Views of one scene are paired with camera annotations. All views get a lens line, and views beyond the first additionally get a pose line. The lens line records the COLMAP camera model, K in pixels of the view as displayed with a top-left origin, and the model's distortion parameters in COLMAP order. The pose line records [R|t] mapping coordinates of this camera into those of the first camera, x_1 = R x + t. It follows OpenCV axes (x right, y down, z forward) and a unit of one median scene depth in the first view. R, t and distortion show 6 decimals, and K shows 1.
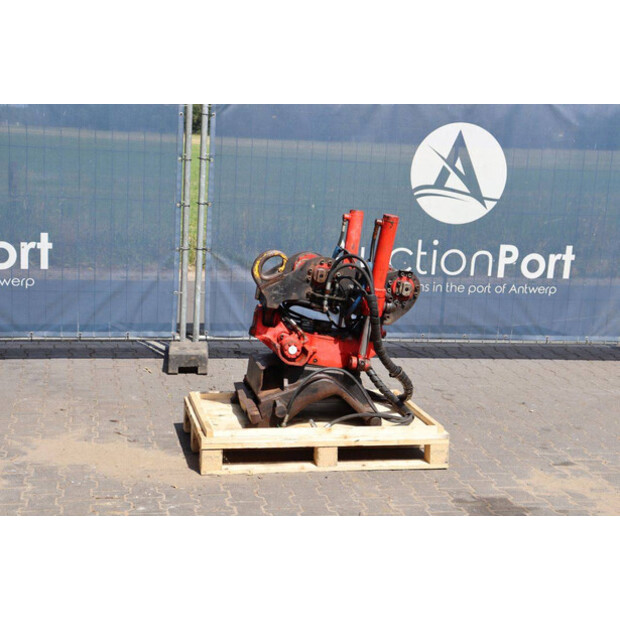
lens RADIAL K [[904.9, 0, 326.2], [0, 904.9, 309.3], [0, 0, 1]] dist [0.084618, 0.056668]
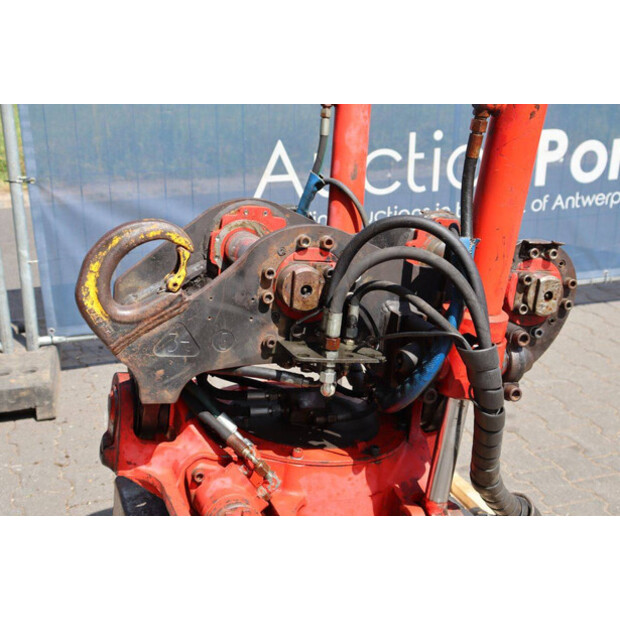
lens RADIAL K [[842.7, 0, 310.0], [0, 842.7, 310.0], [0, 0, 1]] dist [0.030715, 0.061553]
pose [[0.991476, -0.093188, 0.091058, -0.022151], [0.079839, 0.986841, 0.140607, -0.050191], [-0.102963, -0.132139, 0.985869, 0.503434]]
